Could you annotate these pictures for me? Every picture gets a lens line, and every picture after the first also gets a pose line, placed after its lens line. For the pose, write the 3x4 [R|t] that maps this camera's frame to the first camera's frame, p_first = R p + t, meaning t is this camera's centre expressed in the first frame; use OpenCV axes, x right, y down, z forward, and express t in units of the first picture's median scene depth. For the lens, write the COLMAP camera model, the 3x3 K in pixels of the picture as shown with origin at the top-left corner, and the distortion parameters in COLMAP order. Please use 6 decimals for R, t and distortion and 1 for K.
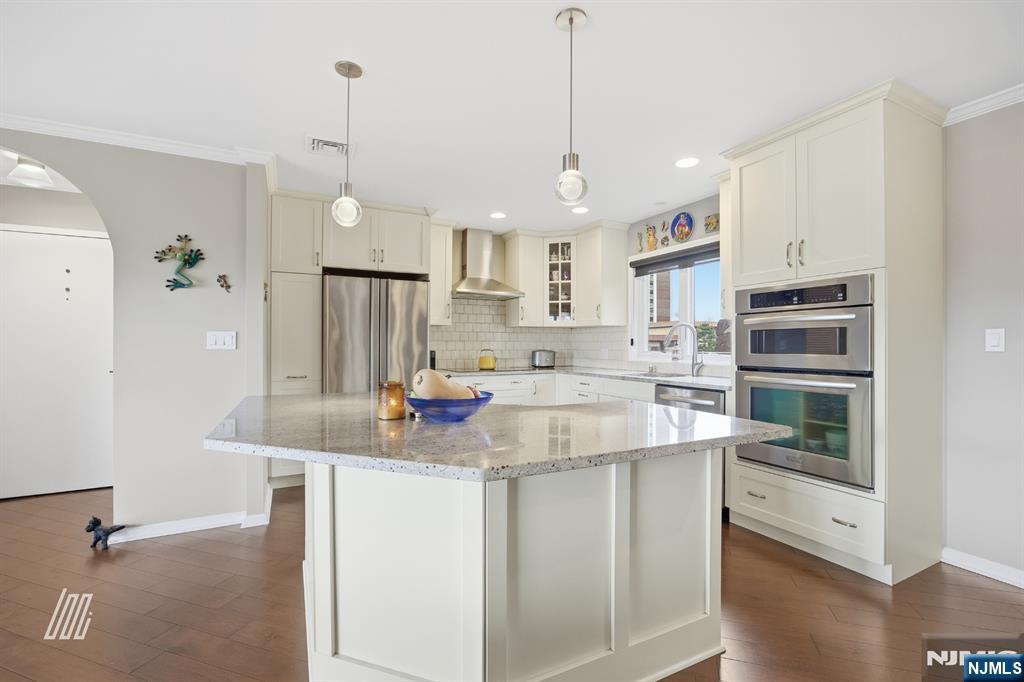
lens RADIAL K [[448.3, 0, 515.0], [0, 448.3, 340.3], [0, 0, 1]] dist [-0.028716, 0.012372]
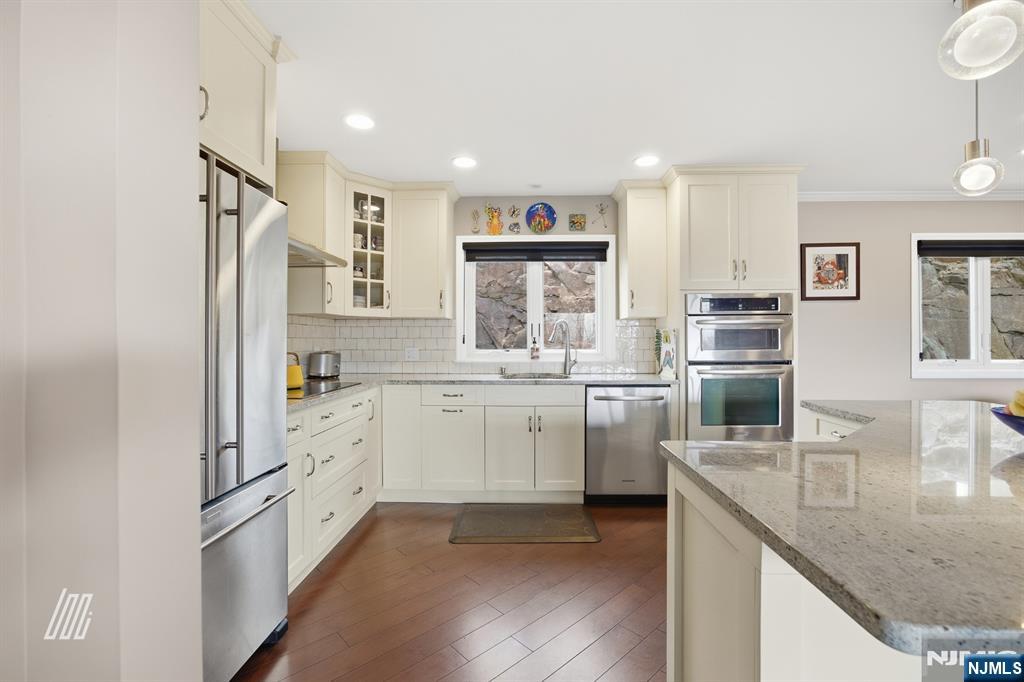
lens RADIAL K [[448.3, 0, 515.0], [0, 448.3, 340.3], [0, 0, 1]] dist [-0.028716, 0.012372]
pose [[0.478287, -0.002720, 0.878199, -0.466448], [-0.005291, 0.999968, 0.005979, 0.000363], [-0.878188, -0.007507, 0.478257, 0.567487]]
